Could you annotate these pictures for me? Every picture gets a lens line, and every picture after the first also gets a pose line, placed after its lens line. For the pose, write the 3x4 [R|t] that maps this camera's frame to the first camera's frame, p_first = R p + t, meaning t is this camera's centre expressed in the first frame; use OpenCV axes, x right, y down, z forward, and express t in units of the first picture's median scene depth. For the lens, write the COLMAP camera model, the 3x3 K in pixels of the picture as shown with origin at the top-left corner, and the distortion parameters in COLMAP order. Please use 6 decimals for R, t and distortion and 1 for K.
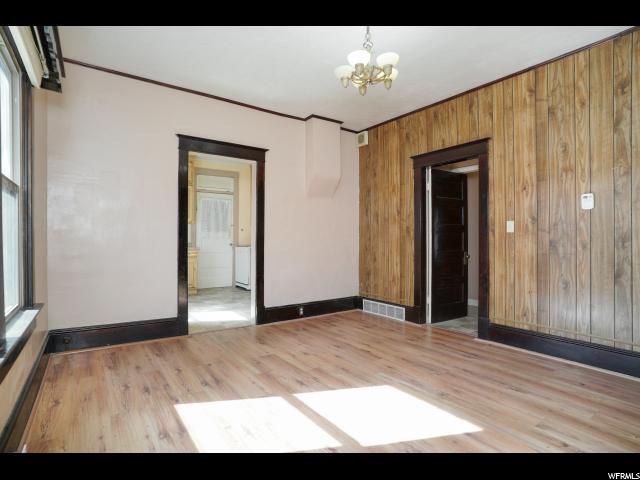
lens RADIAL K [[337.0, 0, 316.1], [0, 337.0, 238.1], [0, 0, 1]] dist [-0.079758, 0.044868]
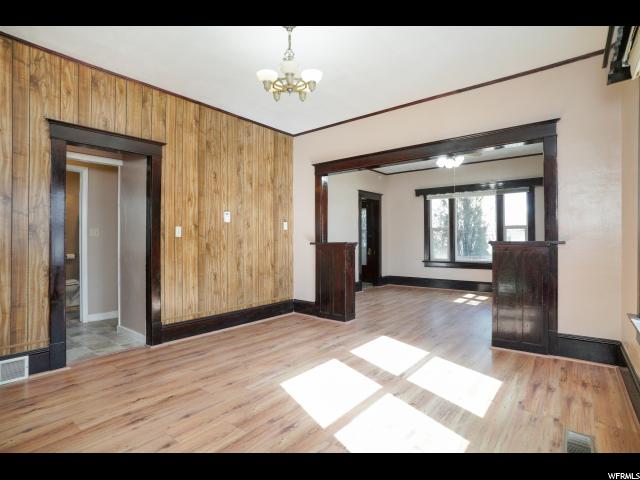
lens RADIAL K [[337.0, 0, 316.1], [0, 337.0, 238.1], [0, 0, 1]] dist [-0.079758, 0.044868]
pose [[-0.279310, 0.007053, 0.960175, -0.646555], [0.000015, 0.999973, -0.007341, -0.005024], [-0.960201, -0.002036, -0.279303, 0.919504]]
